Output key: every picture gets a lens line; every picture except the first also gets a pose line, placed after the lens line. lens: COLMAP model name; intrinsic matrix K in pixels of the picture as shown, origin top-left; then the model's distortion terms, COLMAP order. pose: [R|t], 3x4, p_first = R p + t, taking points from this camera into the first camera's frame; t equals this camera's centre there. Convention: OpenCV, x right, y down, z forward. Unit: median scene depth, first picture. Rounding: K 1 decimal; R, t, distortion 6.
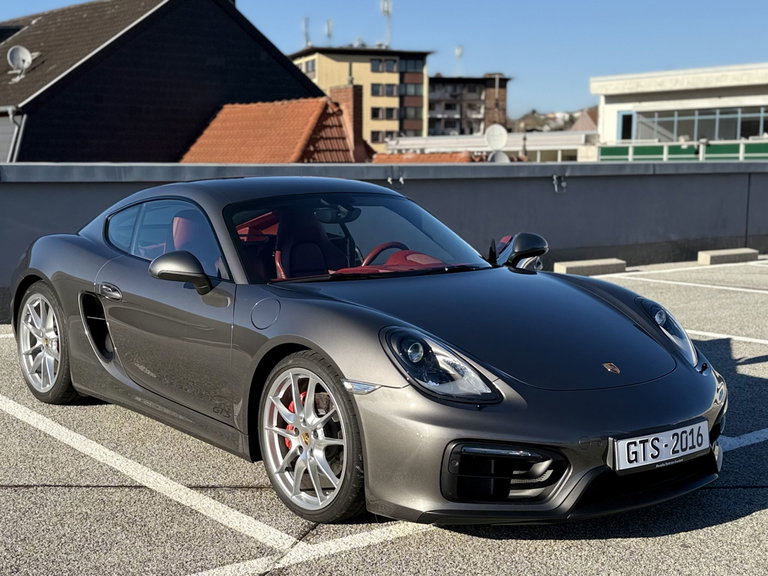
lens RADIAL K [[1092.1, 0, 349.8], [0, 1092.1, 327.2], [0, 0, 1]] dist [0.131240, -0.034545]
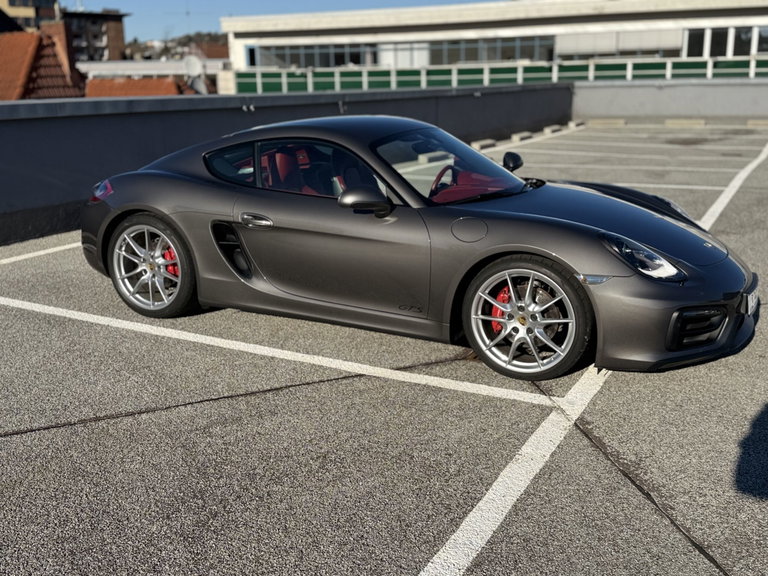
lens RADIAL K [[802.8, 0, 384.0], [0, 802.8, 288.0], [0, 0, 1]] dist [0.197183, -0.466681]
pose [[0.905700, -0.114890, 0.408053, -0.235531], [0.074043, 0.990651, 0.114582, -0.025489], [-0.417403, -0.073564, 0.905739, 0.071974]]
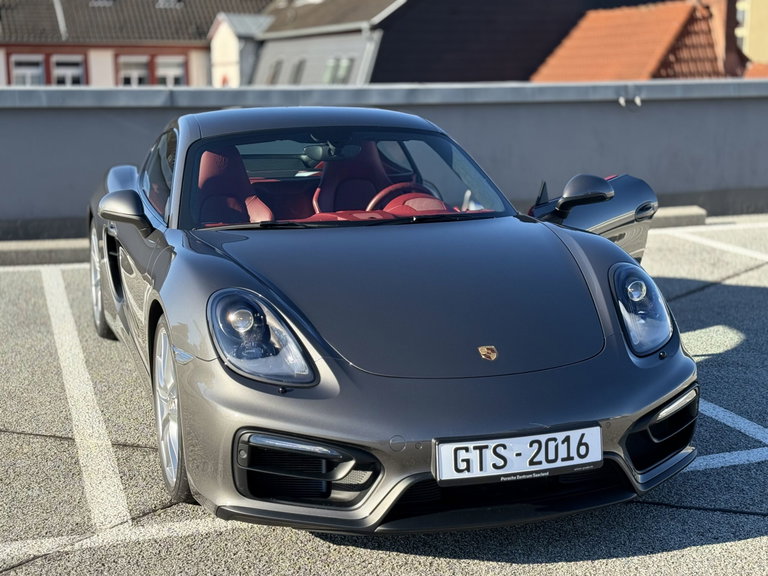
lens RADIAL K [[1142.7, 0, 384.0], [0, 1142.7, 288.0], [0, 0, 1]] dist [0.203977, -0.476645]
pose [[0.946971, 0.051633, -0.317144, 0.155140], [-0.040570, 0.998319, 0.041394, -0.015393], [0.318748, -0.026332, 0.947474, 0.060520]]
